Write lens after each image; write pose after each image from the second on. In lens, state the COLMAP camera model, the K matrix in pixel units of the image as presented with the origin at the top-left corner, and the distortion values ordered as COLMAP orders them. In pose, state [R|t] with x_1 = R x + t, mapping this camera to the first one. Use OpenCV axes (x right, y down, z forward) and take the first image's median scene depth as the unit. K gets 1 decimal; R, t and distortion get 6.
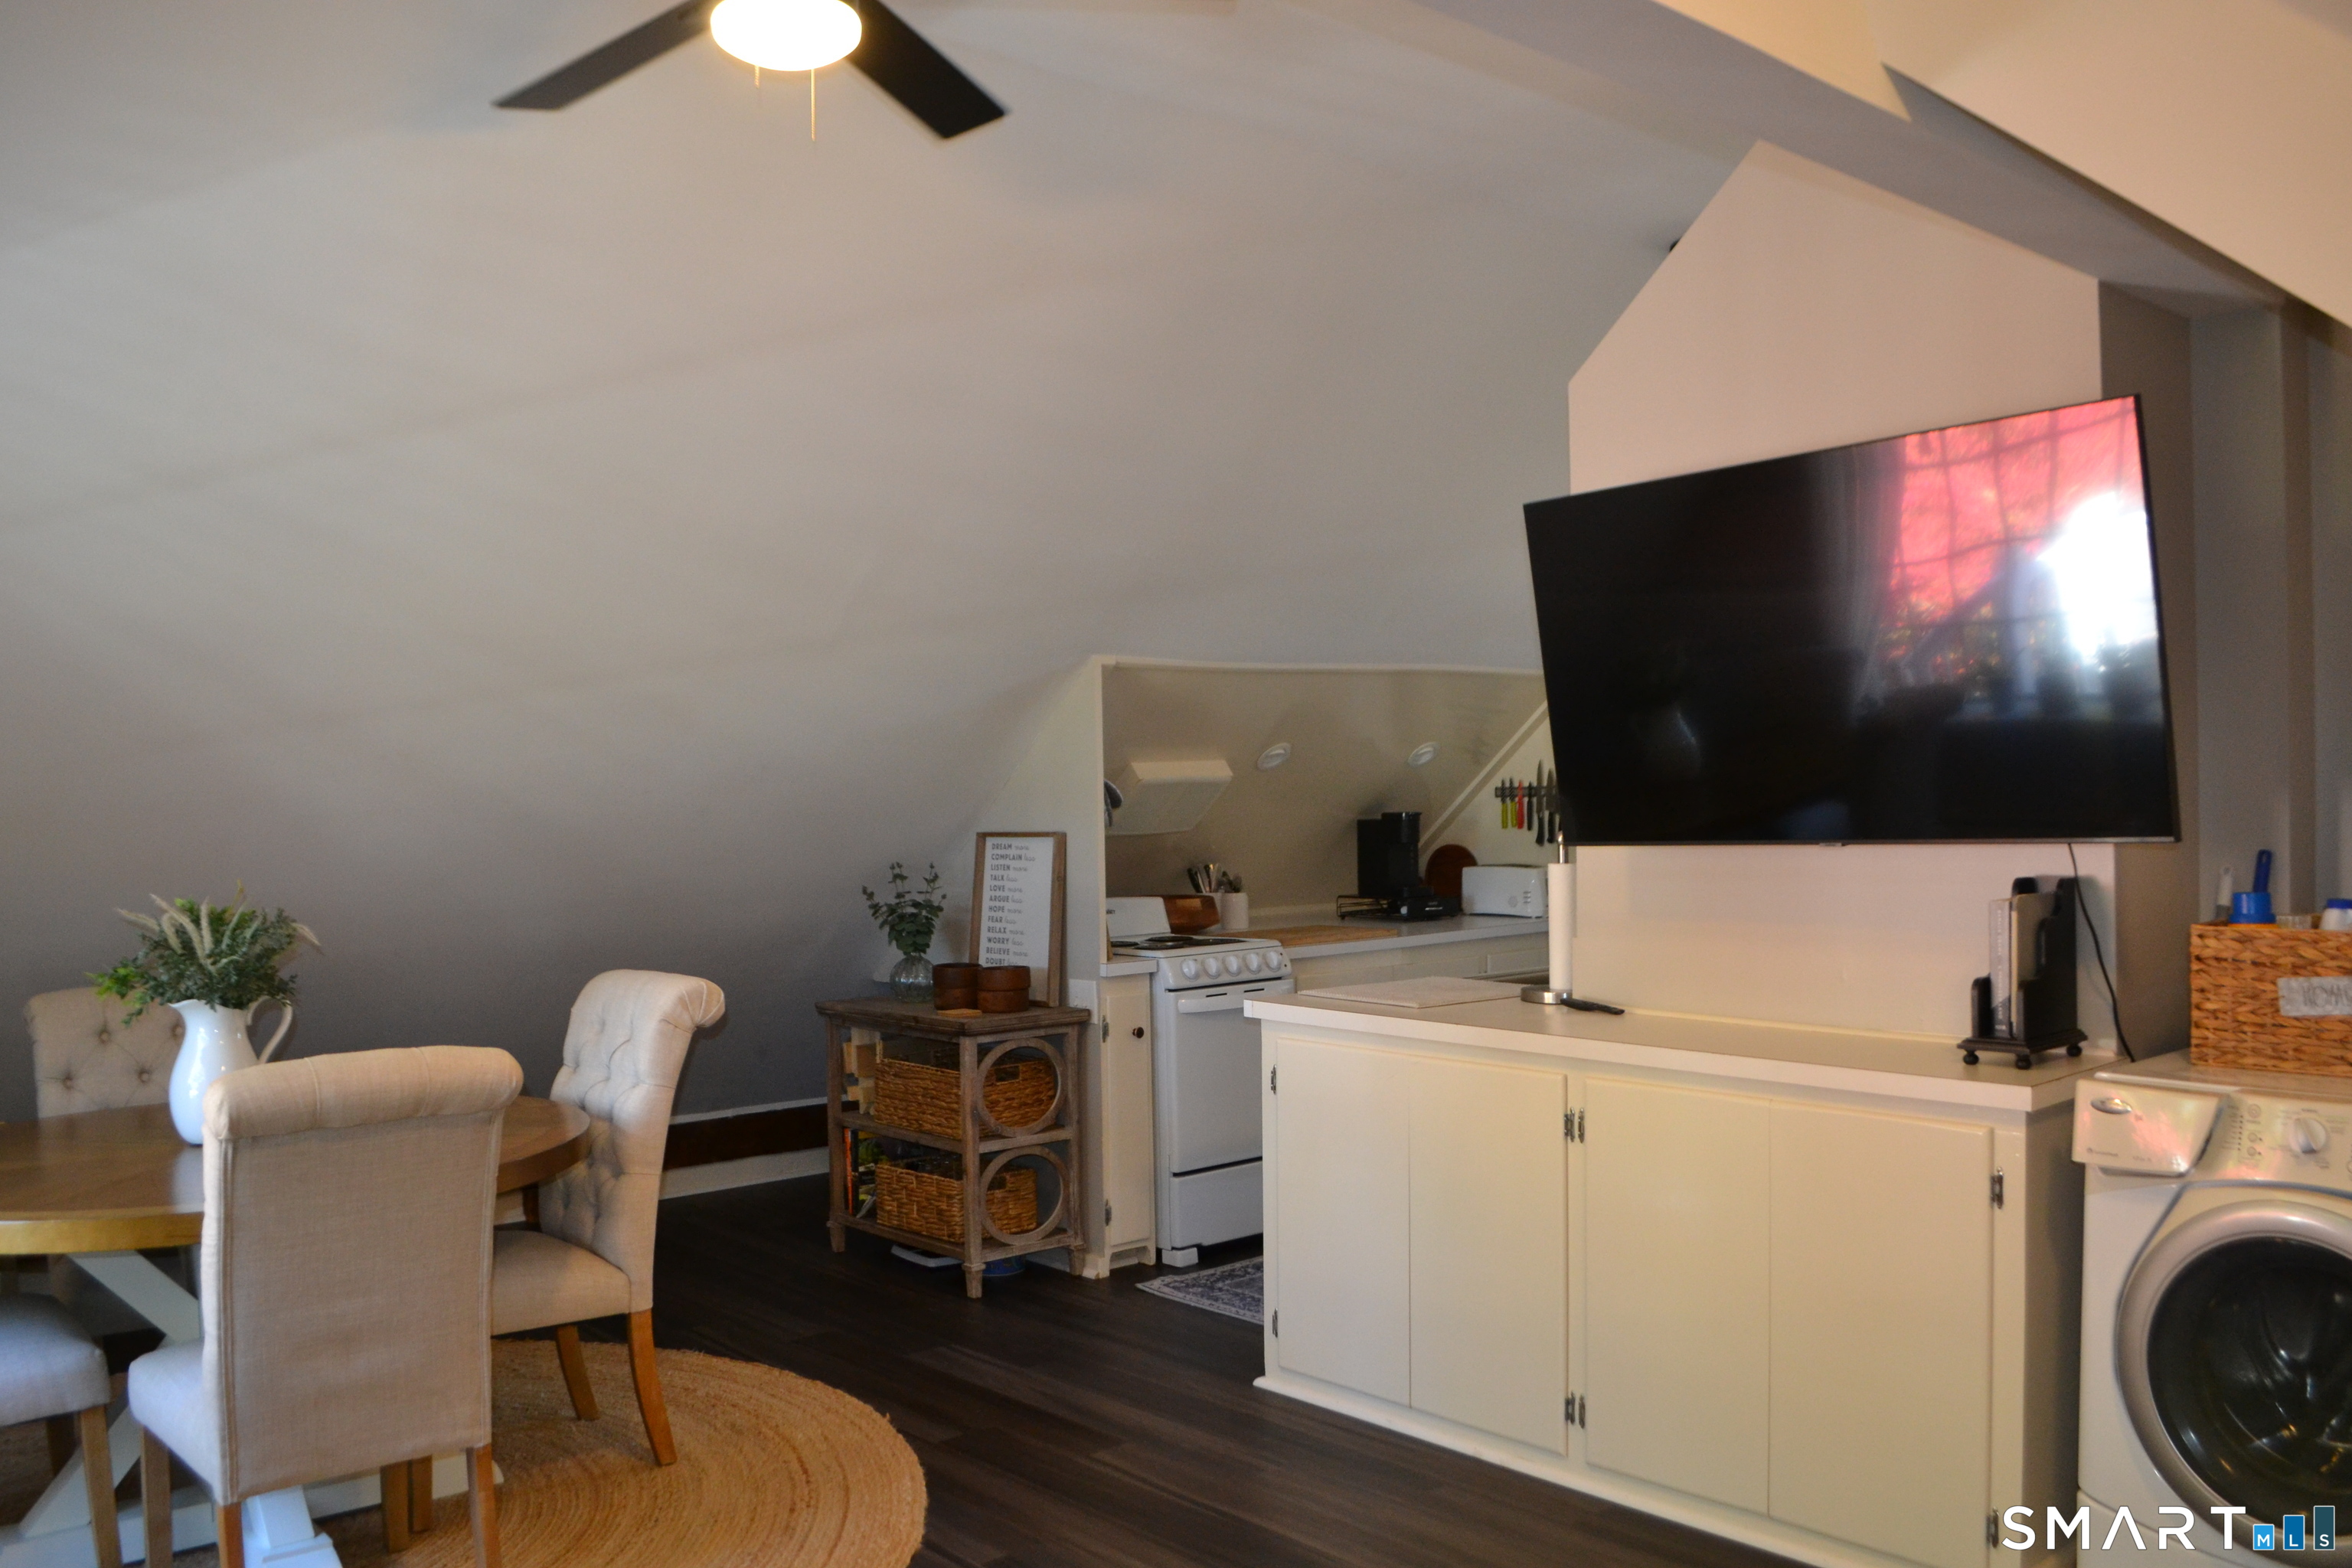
lens RADIAL K [[1878.3, 0, 1161.6], [0, 1878.3, 809.1], [0, 0, 1]] dist [-0.079052, 0.000582]
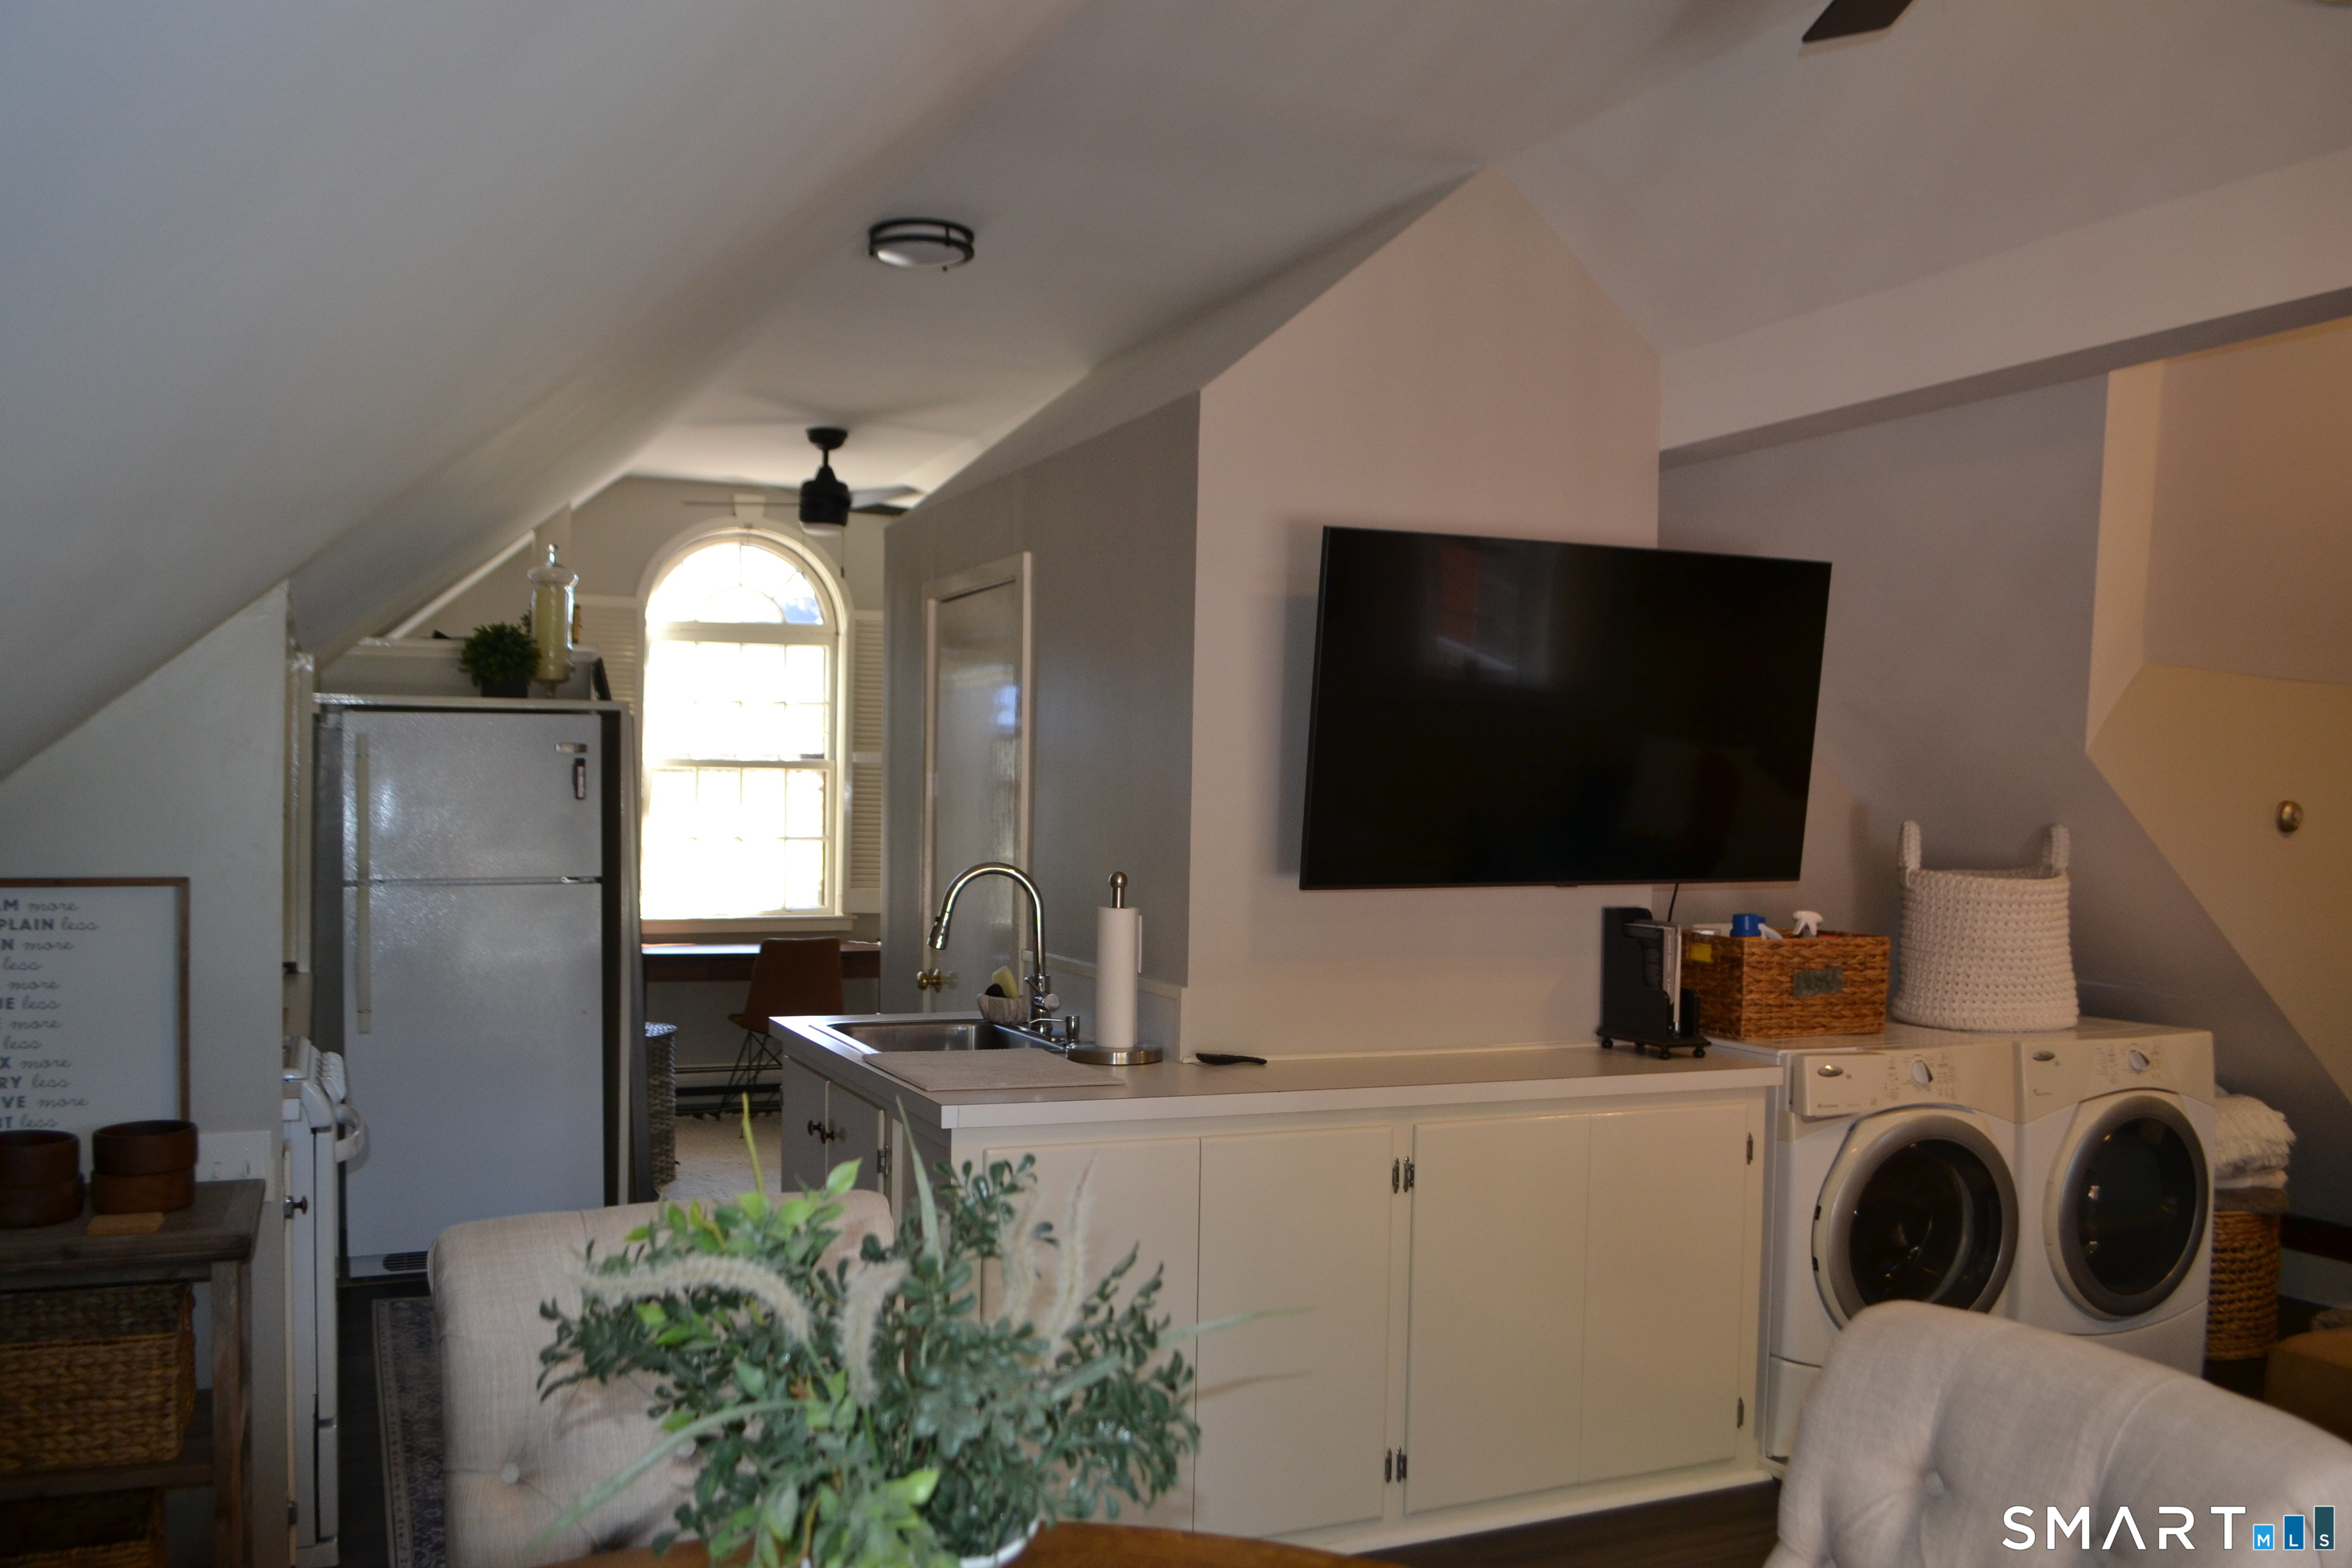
lens RADIAL K [[1878.3, 0, 1161.6], [0, 1878.3, 809.1], [0, 0, 1]] dist [-0.079052, 0.000582]
pose [[0.286869, 0.018303, 0.957795, -0.442514], [-0.013915, 0.999792, -0.014938, -0.003882], [-0.957869, -0.009043, 0.287064, 0.490044]]
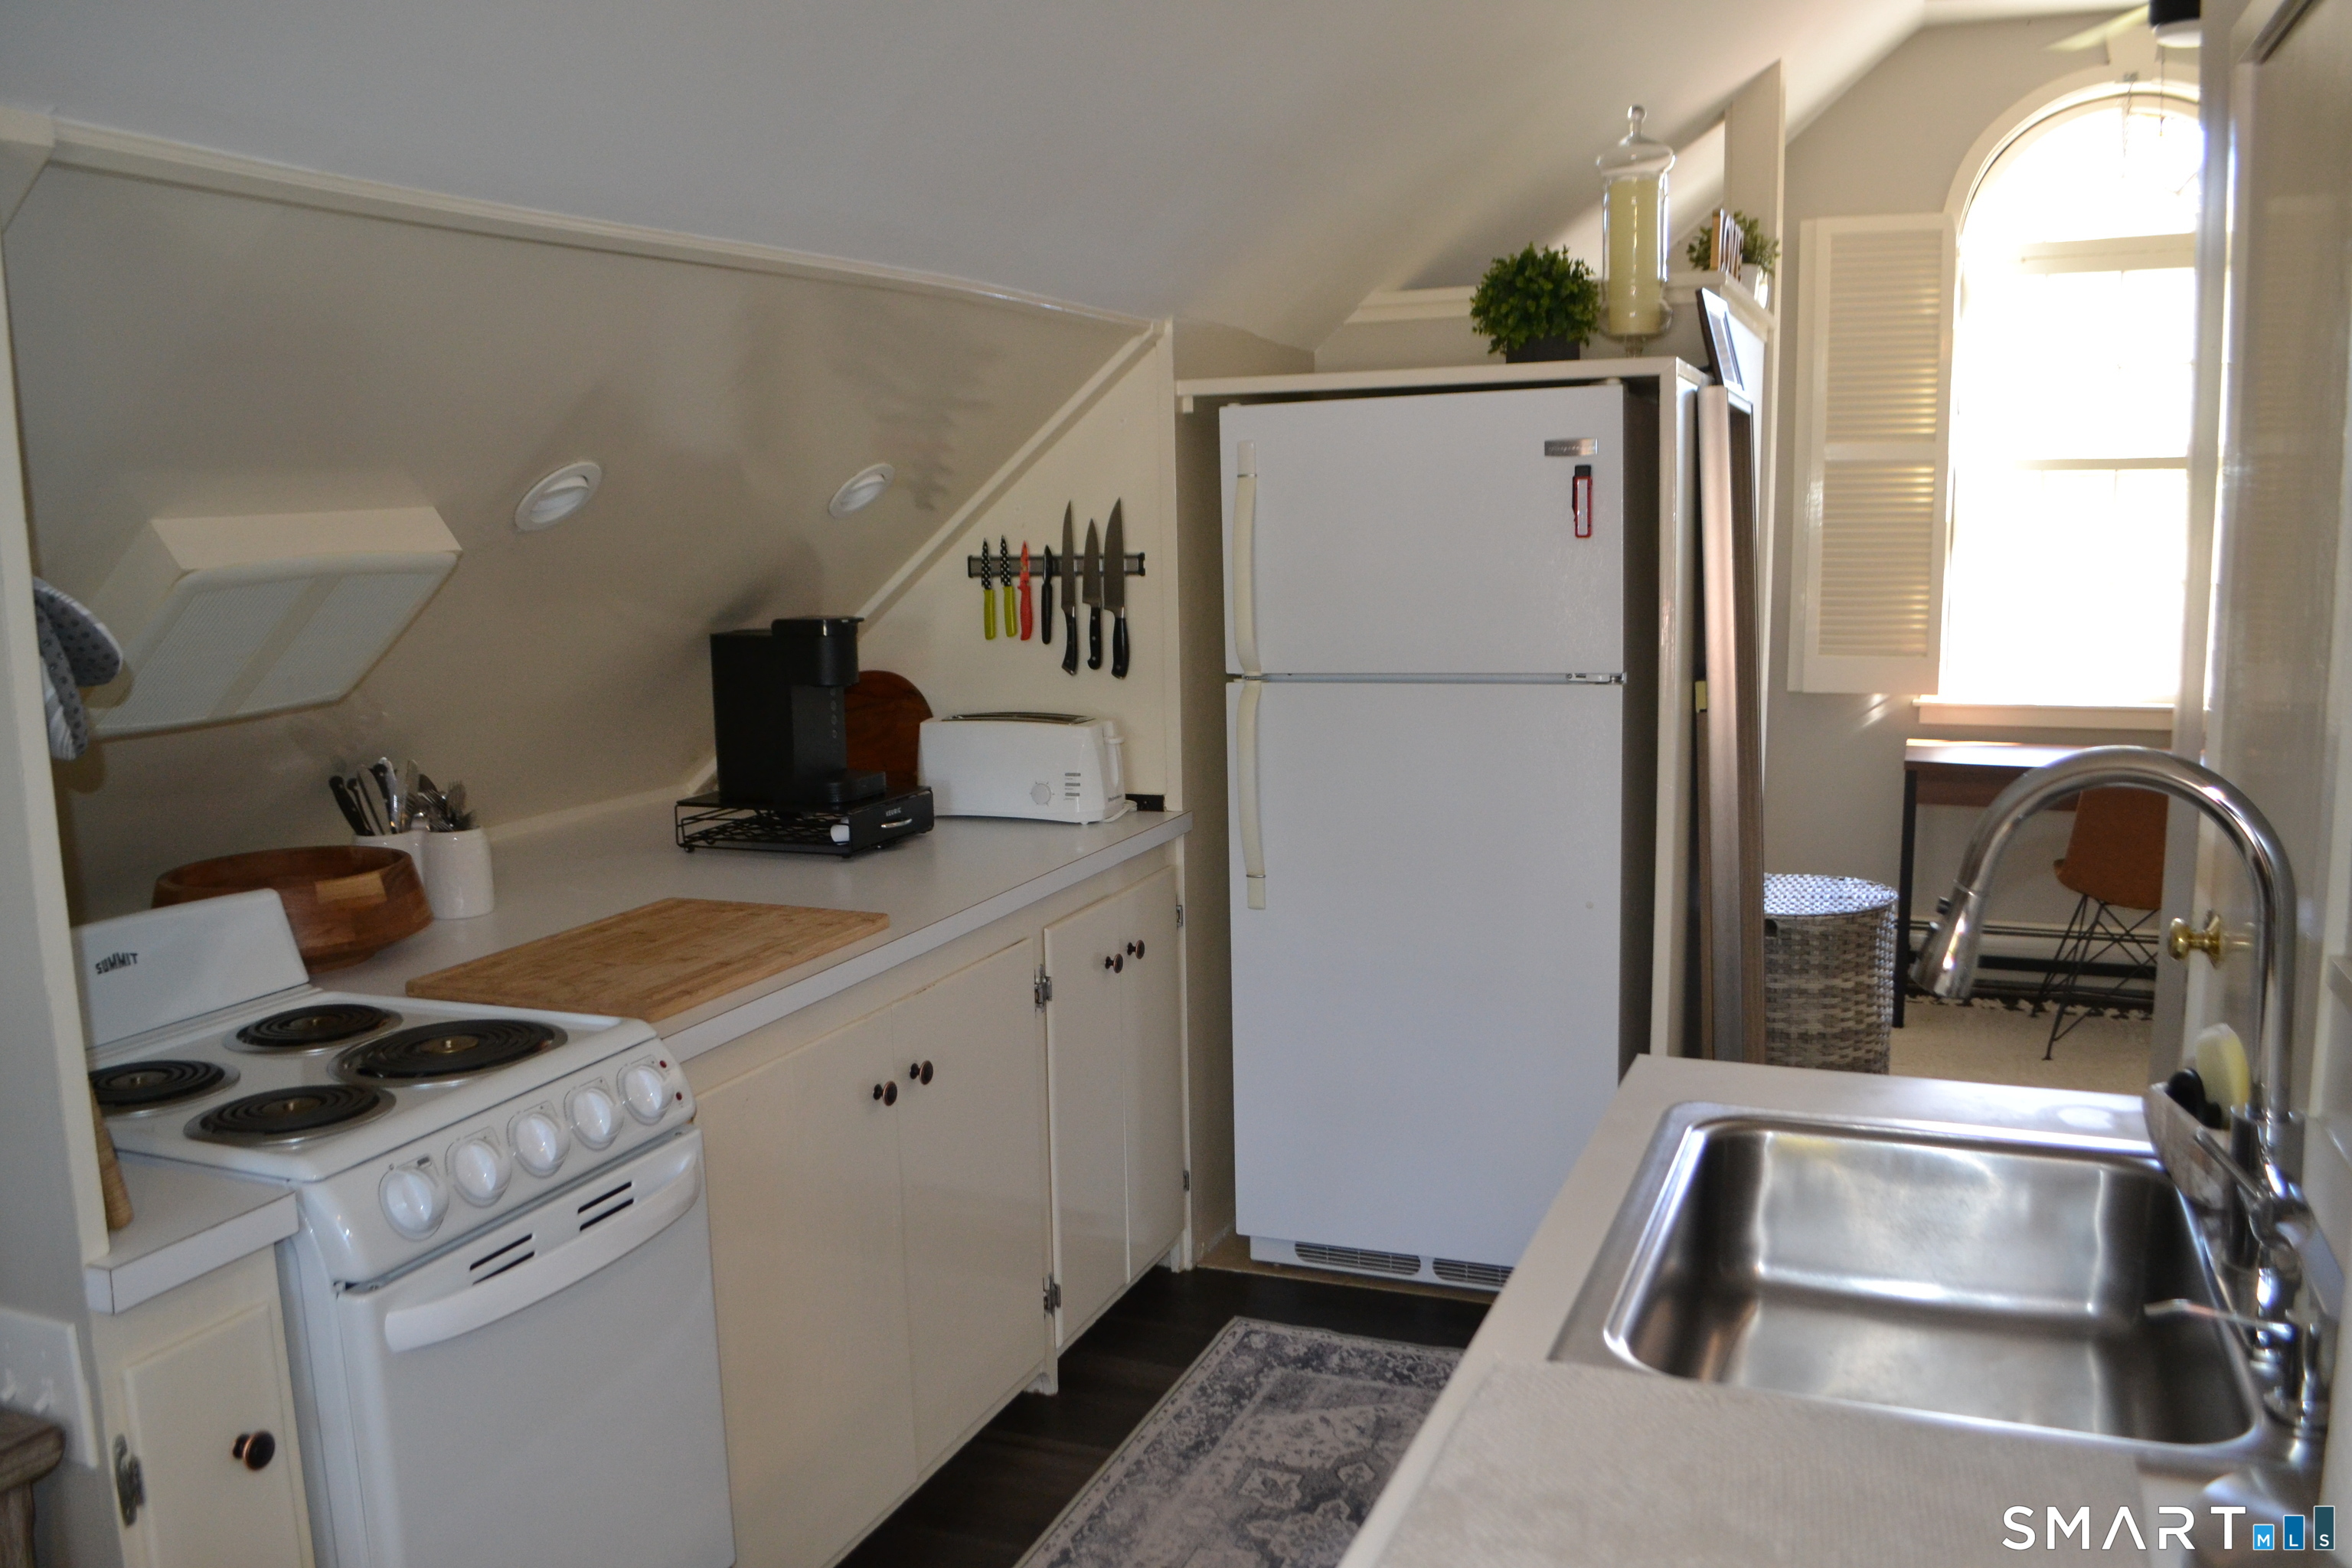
lens RADIAL K [[1878.3, 0, 1161.6], [0, 1878.3, 809.1], [0, 0, 1]] dist [-0.079052, 0.000582]
pose [[0.891501, -0.070921, 0.447433, -0.005427], [0.008546, 0.990127, 0.139914, -0.016743], [-0.452938, -0.120910, 0.883305, 0.606302]]
